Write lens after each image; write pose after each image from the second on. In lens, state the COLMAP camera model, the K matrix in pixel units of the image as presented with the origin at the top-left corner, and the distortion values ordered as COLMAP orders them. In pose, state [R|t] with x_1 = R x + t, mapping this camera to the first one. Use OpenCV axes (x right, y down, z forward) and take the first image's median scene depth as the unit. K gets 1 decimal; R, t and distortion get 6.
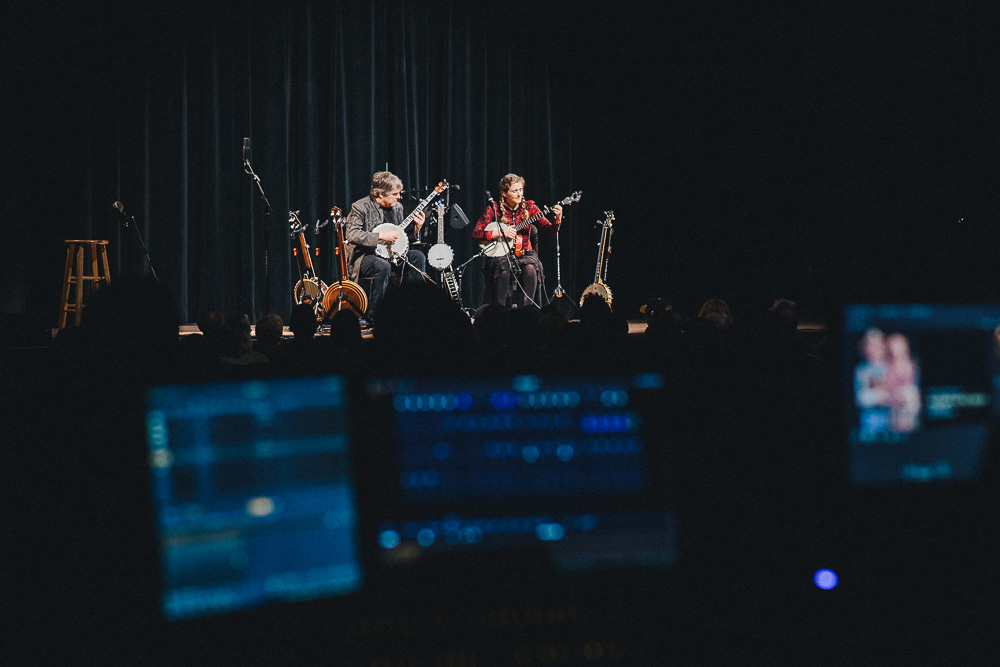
lens RADIAL K [[2639.3, 0, 499.8], [0, 2639.3, 333.2], [0, 0, 1]] dist [0.160180, 0.000000]
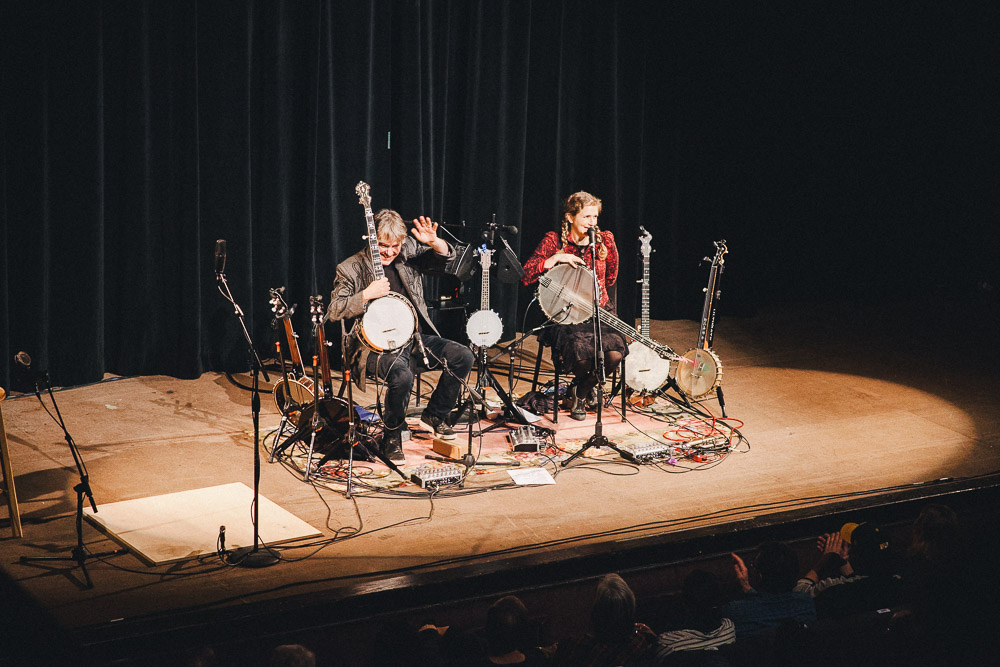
lens RADIAL K [[2639.3, 0, 494.9], [0, 2639.3, 331.9], [0, 0, 1]] dist [0.160180, 0.000000]
pose [[0.997359, 0.011936, 0.071647, -0.068356], [-0.027618, 0.974638, 0.222078, -0.179151], [-0.067179, -0.223470, 0.972393, 0.333690]]
